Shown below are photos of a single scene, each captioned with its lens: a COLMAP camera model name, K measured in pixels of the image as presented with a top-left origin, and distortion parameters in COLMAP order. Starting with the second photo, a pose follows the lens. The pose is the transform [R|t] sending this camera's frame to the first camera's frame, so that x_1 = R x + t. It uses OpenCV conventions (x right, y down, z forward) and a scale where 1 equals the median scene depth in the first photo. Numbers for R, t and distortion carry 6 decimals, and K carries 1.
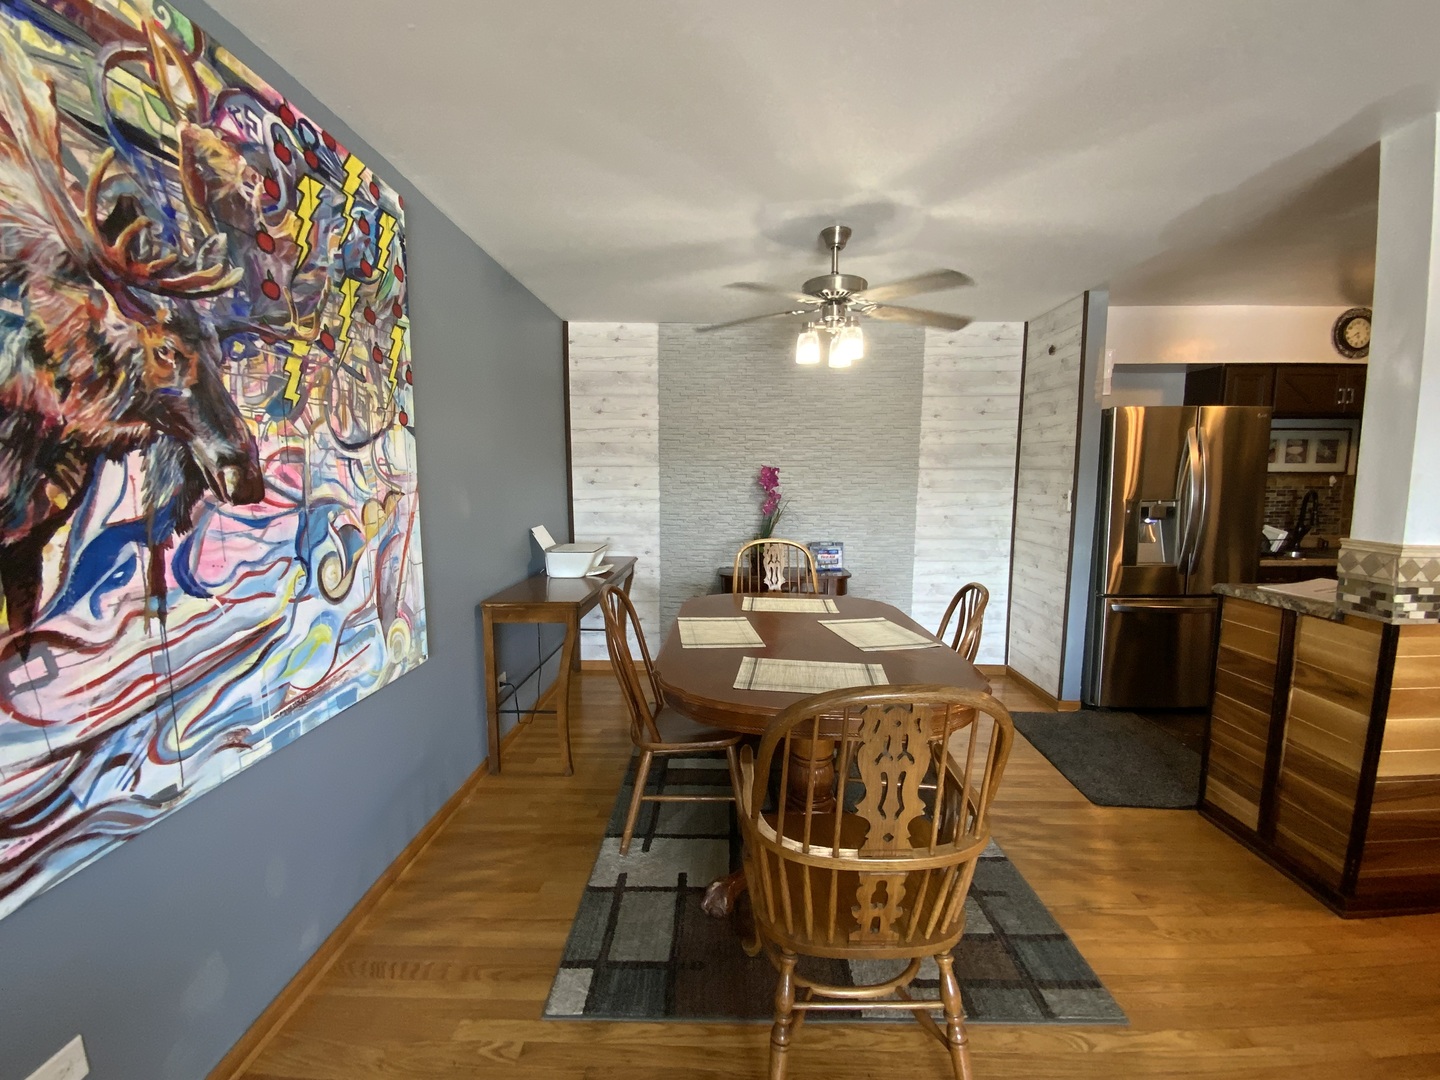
lens RADIAL K [[582.9, 0, 718.4], [0, 582.9, 541.6], [0, 0, 1]] dist [0.017592, -0.016679]
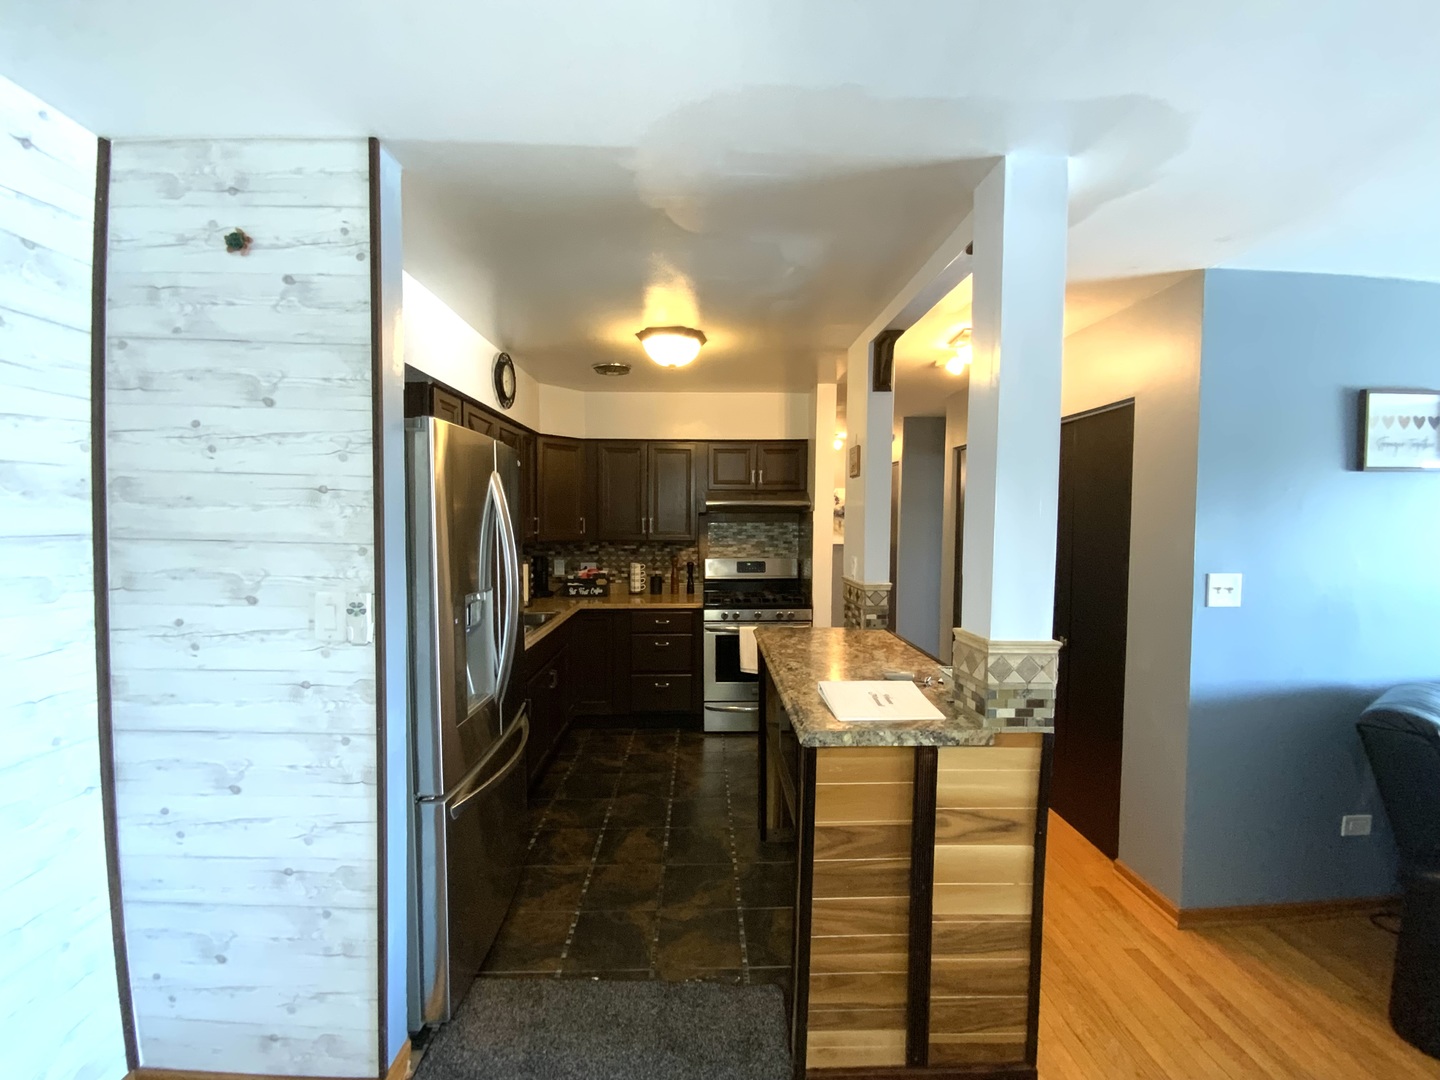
lens RADIAL K [[582.9, 0, 718.4], [0, 582.9, 541.6], [0, 0, 1]] dist [0.017592, -0.016679]
pose [[-0.050545, -0.039663, 0.997934, 0.260619], [0.104253, 0.993543, 0.044768, -0.187080], [-0.993266, 0.106300, -0.046083, 1.207013]]
